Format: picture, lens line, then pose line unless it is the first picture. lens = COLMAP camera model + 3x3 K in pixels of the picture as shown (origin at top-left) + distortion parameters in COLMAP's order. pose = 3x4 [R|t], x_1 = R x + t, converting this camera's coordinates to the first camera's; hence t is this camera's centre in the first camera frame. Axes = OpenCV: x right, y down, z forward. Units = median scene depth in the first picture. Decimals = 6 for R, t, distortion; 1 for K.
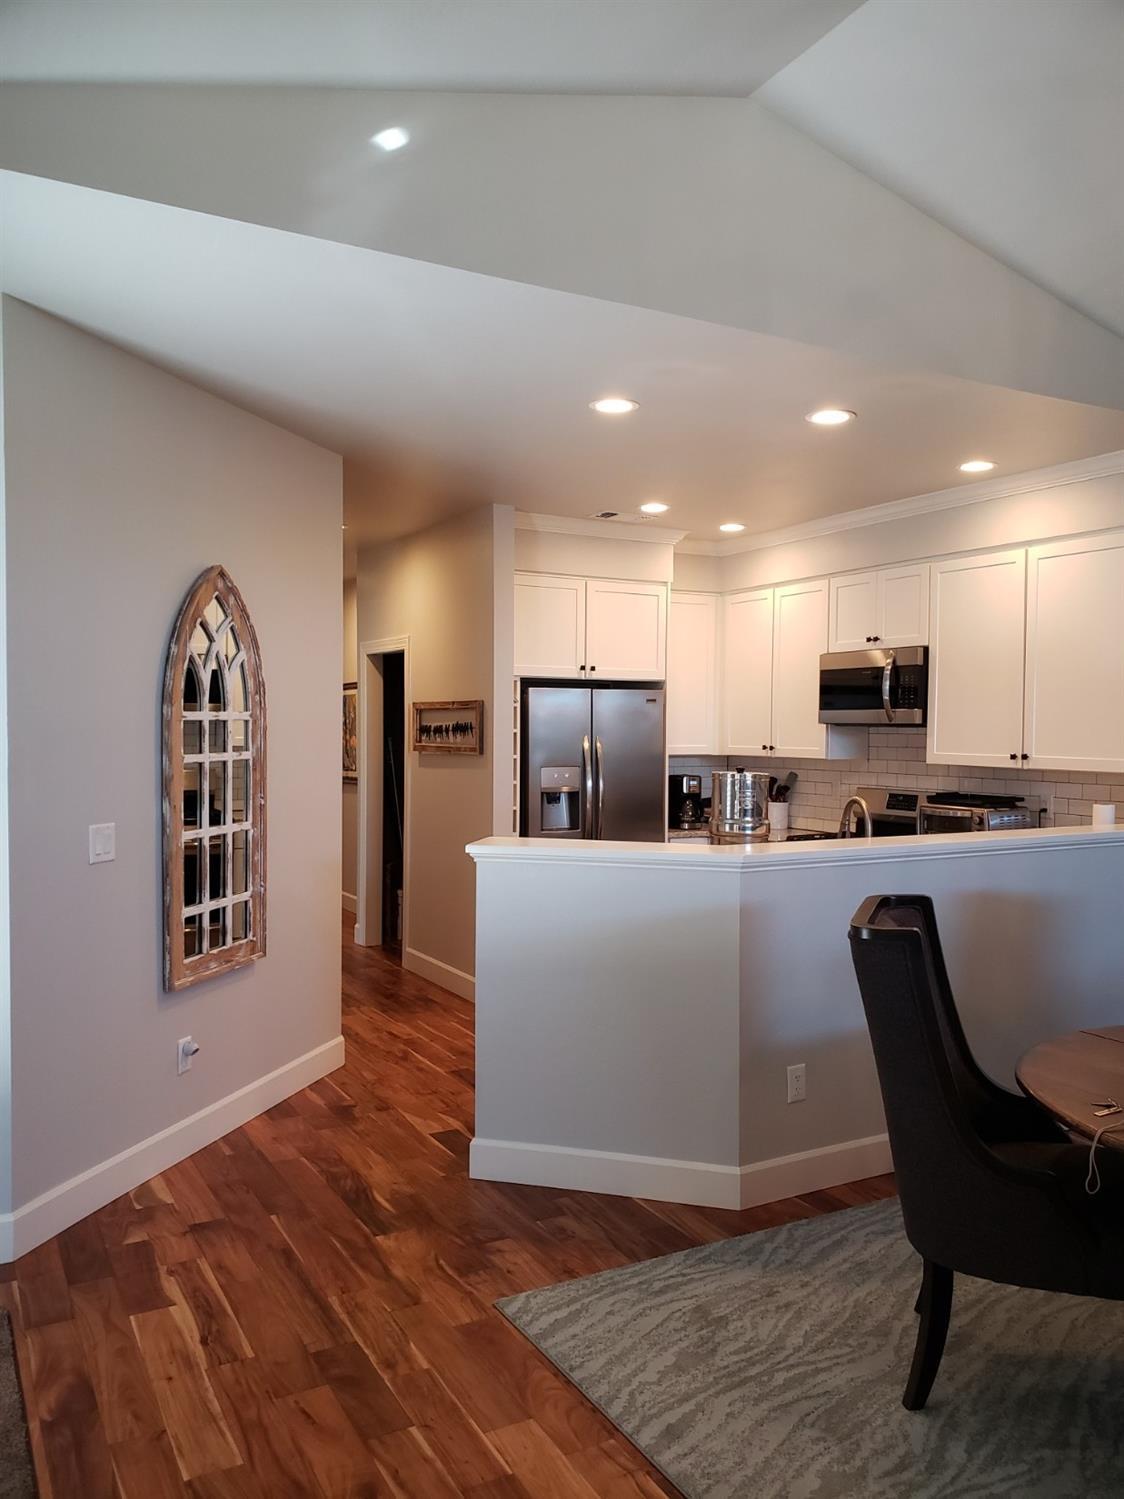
lens RADIAL K [[1140.4, 0, 562.0], [0, 1140.4, 749.5], [0, 0, 1]] dist [0.004614, 0.002625]
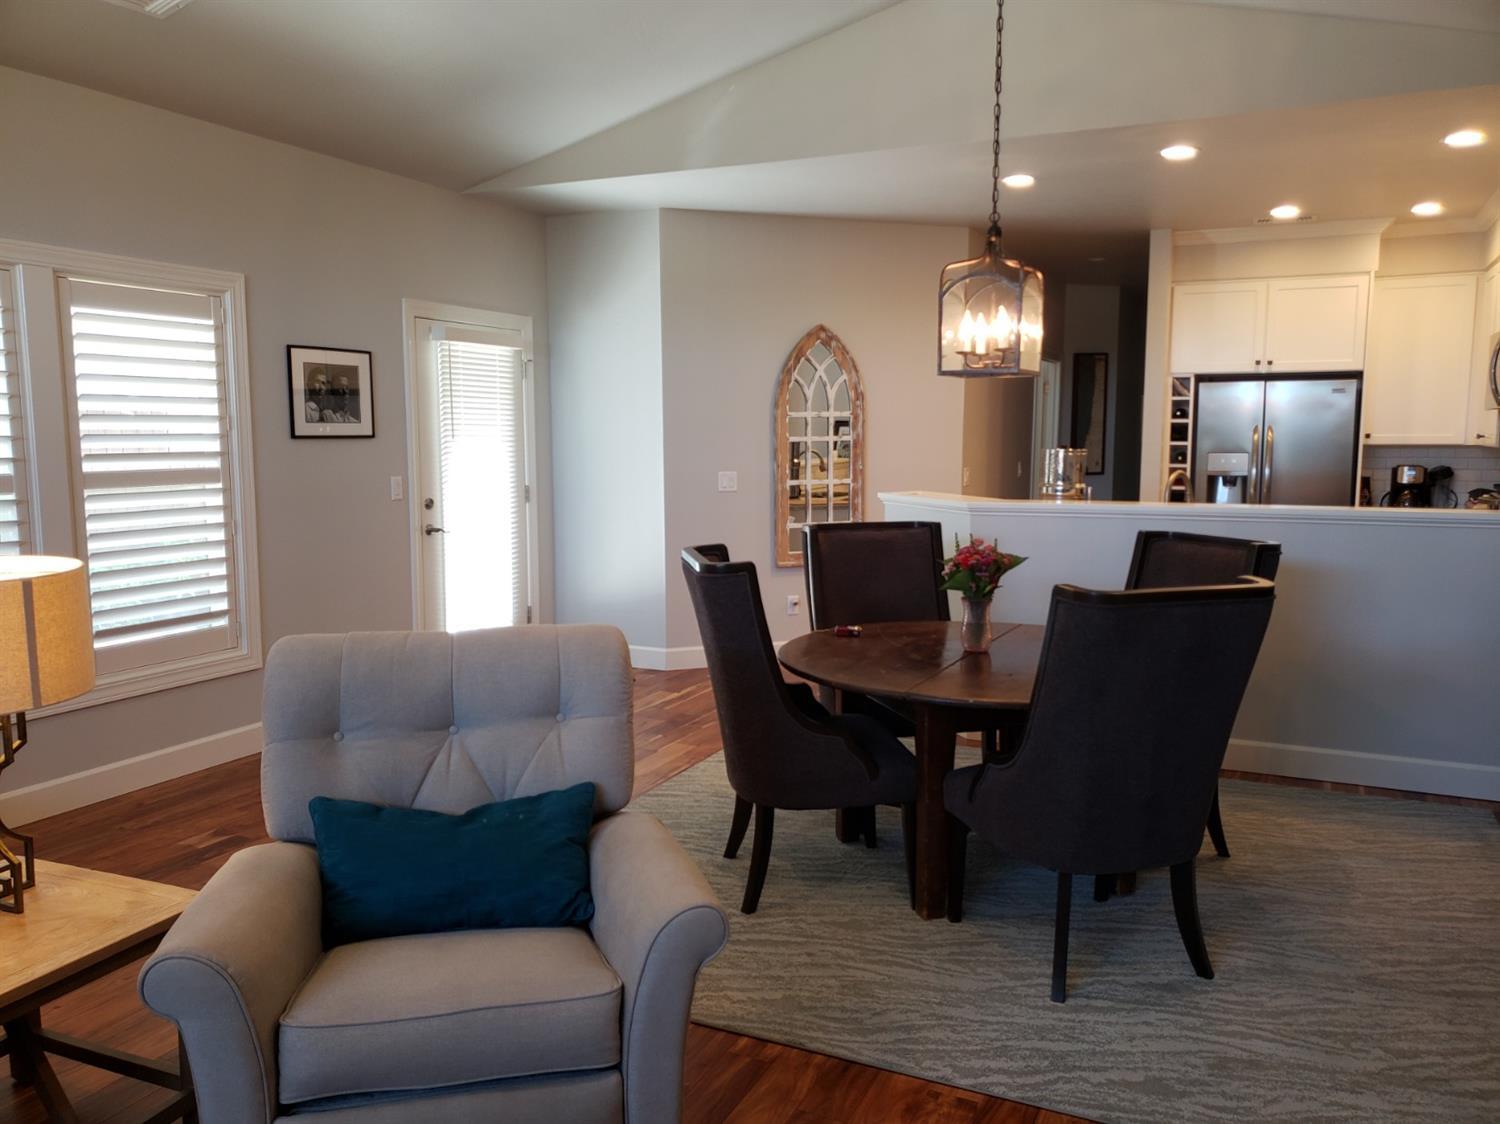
lens RADIAL K [[1157.7, 0, 751.8], [0, 1157.7, 553.9], [0, 0, 1]] dist [0.004521, 0.002596]
pose [[0.581741, 0.077782, -0.809647, 0.757407], [-0.006161, 0.995810, 0.091240, 0.015206], [0.813351, -0.048090, 0.579782, -0.064540]]
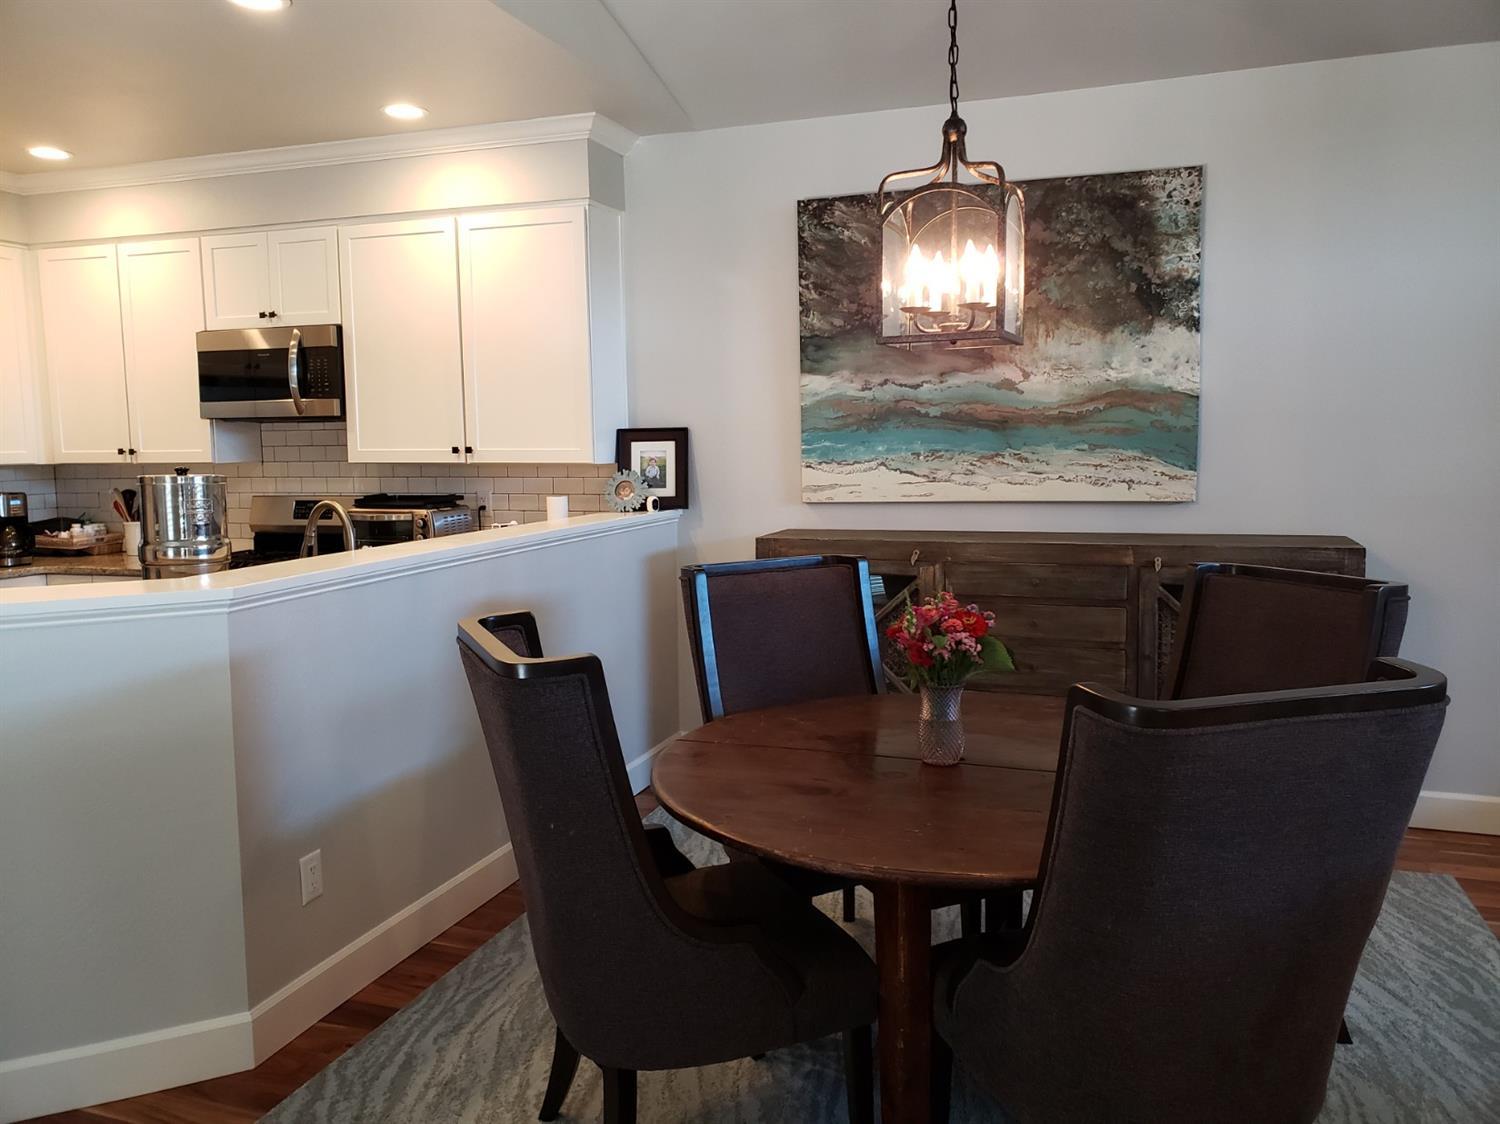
lens RADIAL K [[1157.7, 0, 751.8], [0, 1157.7, 553.9], [0, 0, 1]] dist [0.004521, 0.002596]
pose [[0.741463, -0.086570, 0.665386, -0.048195], [0.031413, 0.995033, 0.094454, 0.008646], [-0.670258, -0.049133, 0.740500, 0.158315]]
